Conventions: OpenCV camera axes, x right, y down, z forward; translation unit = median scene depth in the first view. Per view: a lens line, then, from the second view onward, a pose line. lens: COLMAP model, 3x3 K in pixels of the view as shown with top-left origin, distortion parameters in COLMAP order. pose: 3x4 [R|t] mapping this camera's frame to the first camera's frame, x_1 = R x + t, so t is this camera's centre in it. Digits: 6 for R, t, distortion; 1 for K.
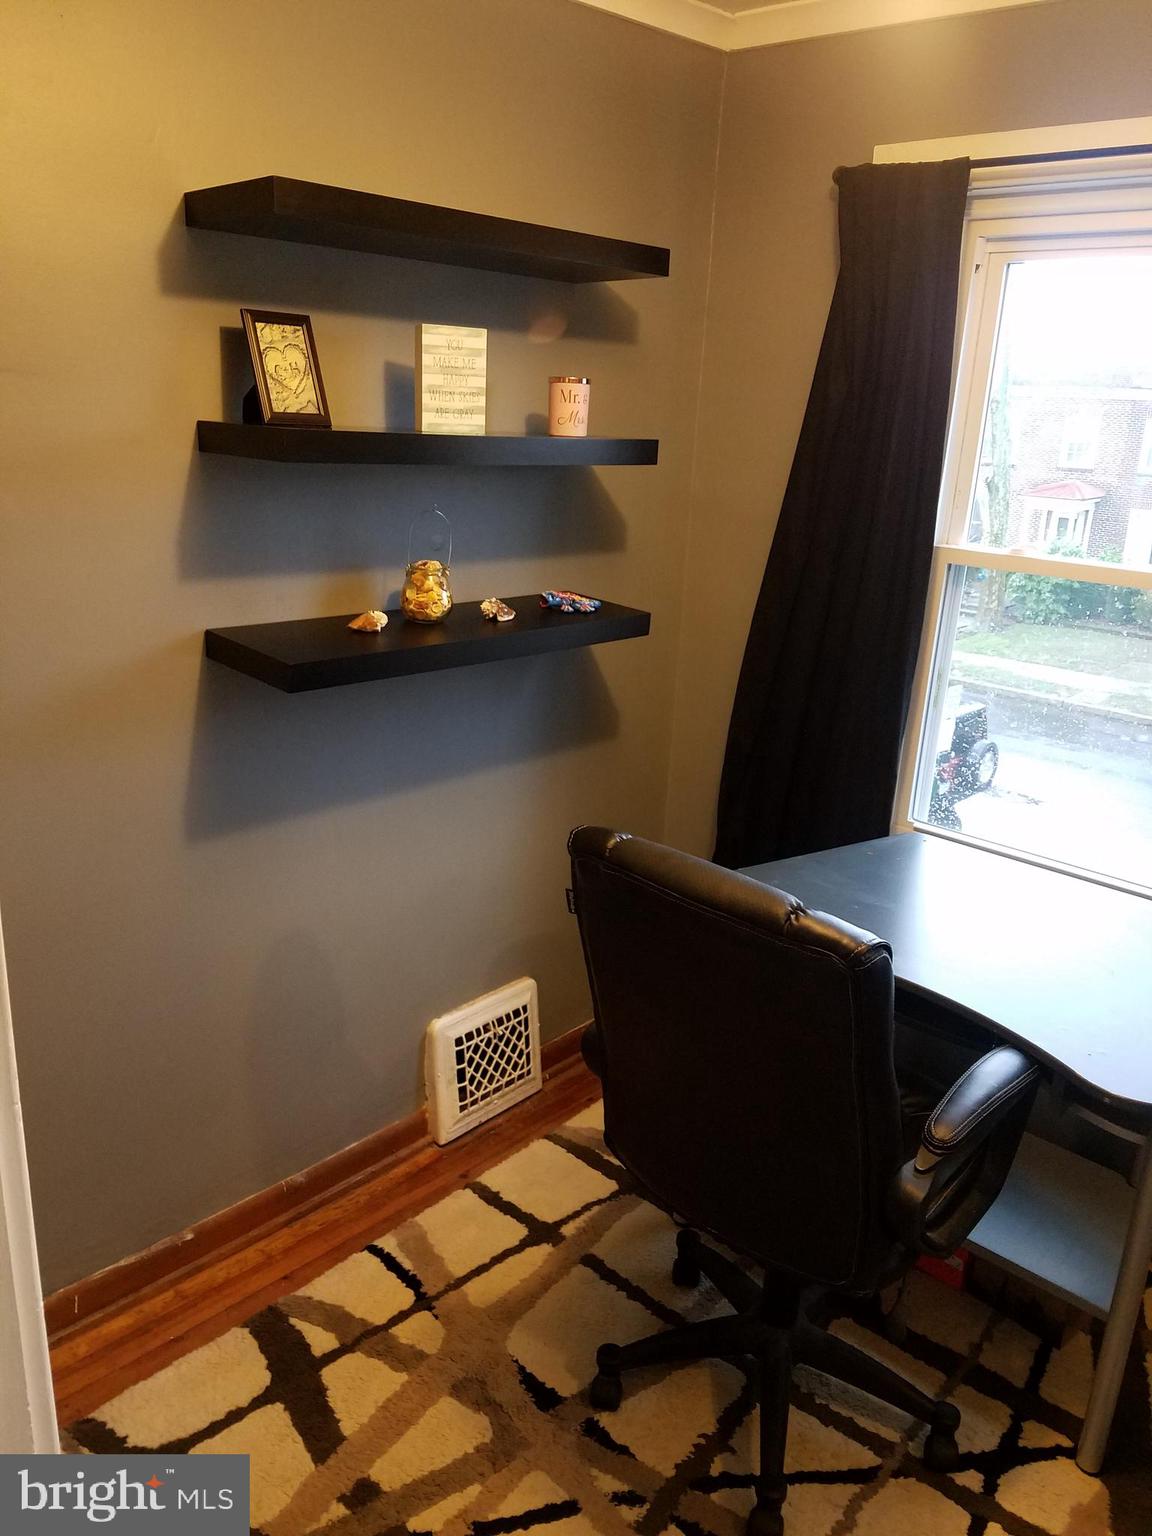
lens RADIAL K [[1163.4, 0, 577.8], [0, 1163.4, 777.9], [0, 0, 1]] dist [0.090692, -0.138789]
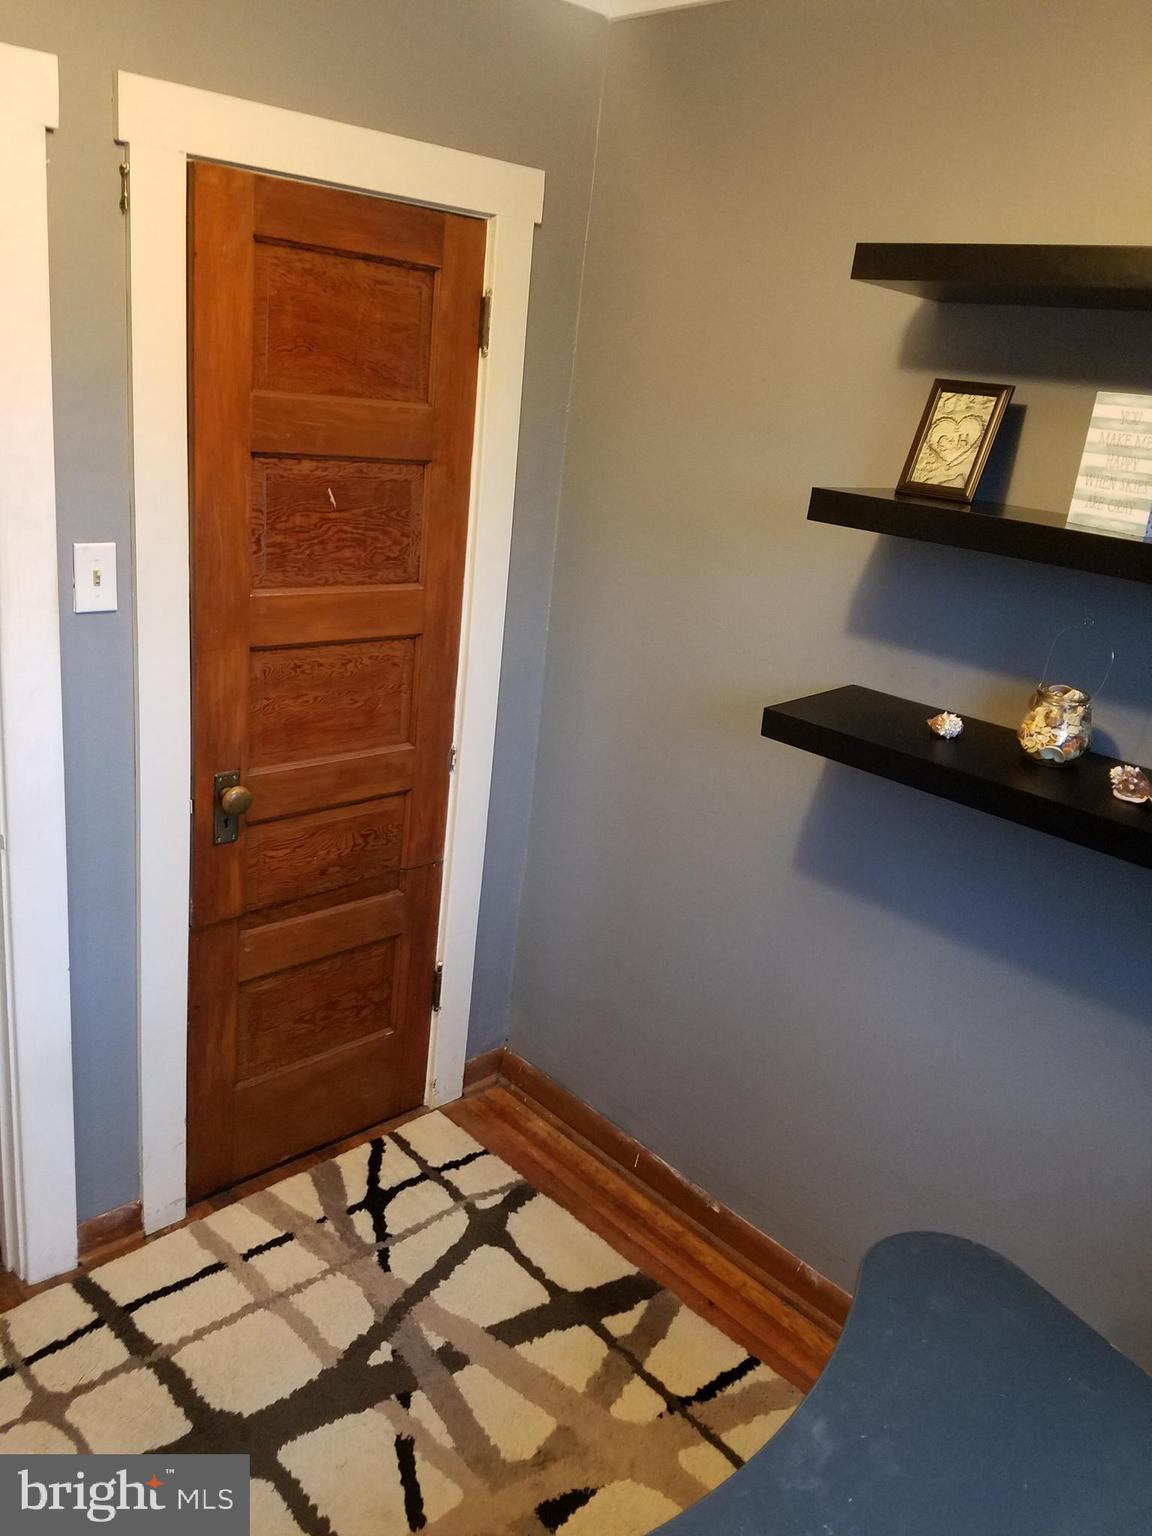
lens RADIAL K [[1180.6, 0, 576.0], [0, 1180.6, 768.0], [0, 0, 1]] dist [0.186890, -0.303011]
pose [[-0.036120, 0.264701, -0.963654, 0.700862], [-0.408031, 0.876339, 0.256011, -0.219823], [0.912253, 0.402448, 0.076353, 0.688262]]
